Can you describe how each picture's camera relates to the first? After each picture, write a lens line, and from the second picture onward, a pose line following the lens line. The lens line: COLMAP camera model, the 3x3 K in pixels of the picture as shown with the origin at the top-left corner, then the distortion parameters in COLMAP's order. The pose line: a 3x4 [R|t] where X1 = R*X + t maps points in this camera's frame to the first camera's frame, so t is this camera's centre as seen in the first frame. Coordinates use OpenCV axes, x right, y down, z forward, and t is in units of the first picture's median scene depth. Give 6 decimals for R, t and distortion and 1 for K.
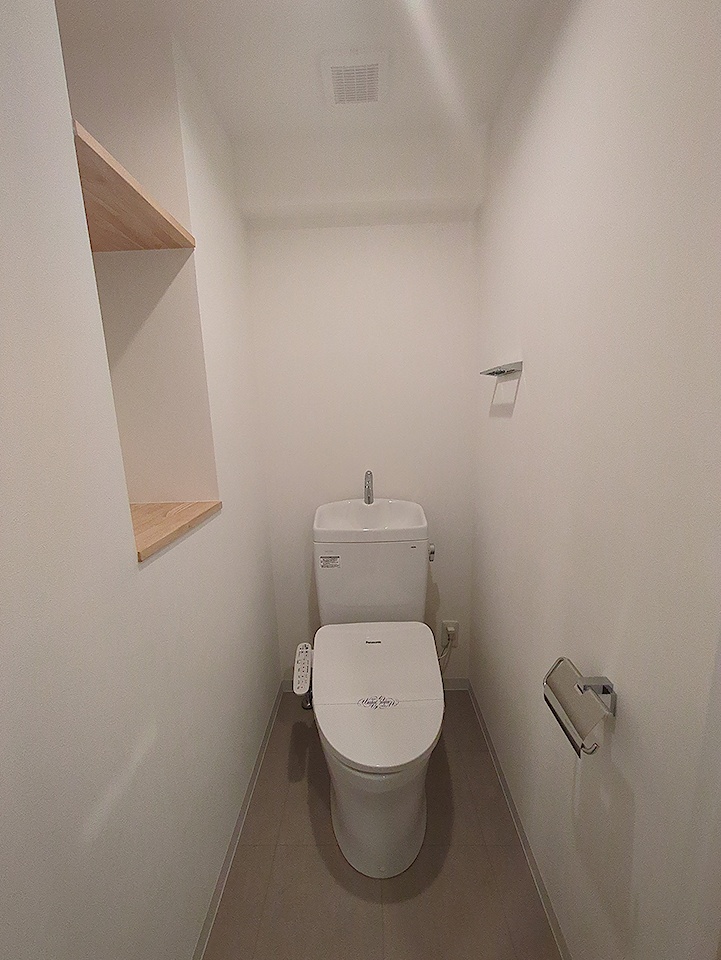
lens RADIAL K [[380.1, 0, 360.2], [0, 380.1, 480.7], [0, 0, 1]] dist [-0.001125, -0.000198]
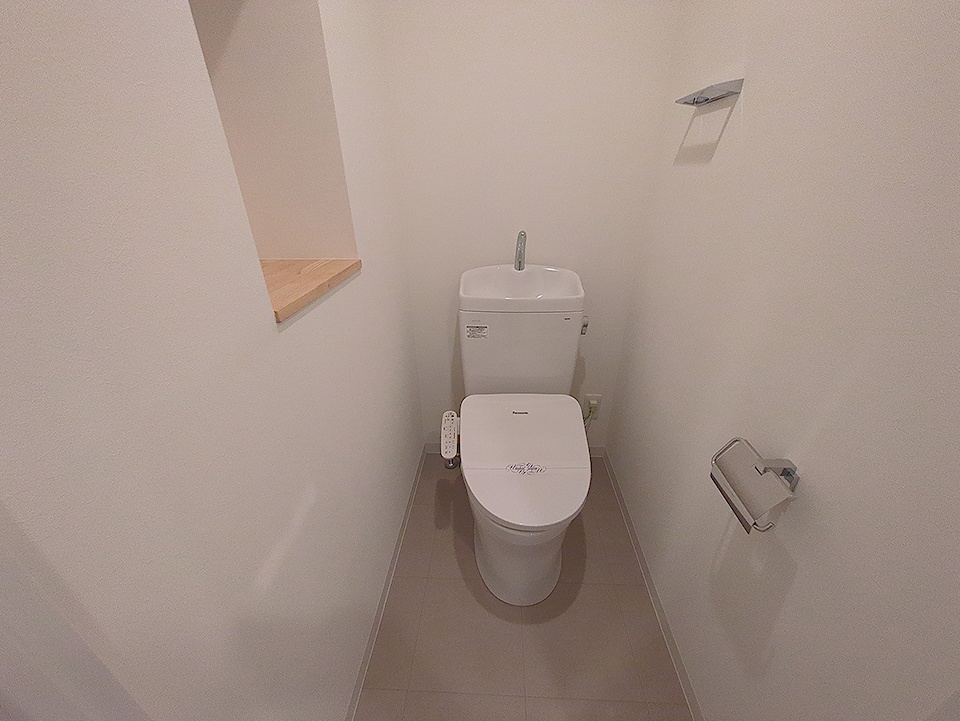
lens RADIAL K [[380.1, 0, 480.1], [0, 380.1, 359.9], [0, 0, 1]] dist [-0.001125, -0.000198]
pose [[0.999380, 0.031481, -0.015759, -0.062050], [-0.025984, 0.961618, 0.273159, 0.027433], [0.023753, -0.272580, 0.961840, 0.091173]]
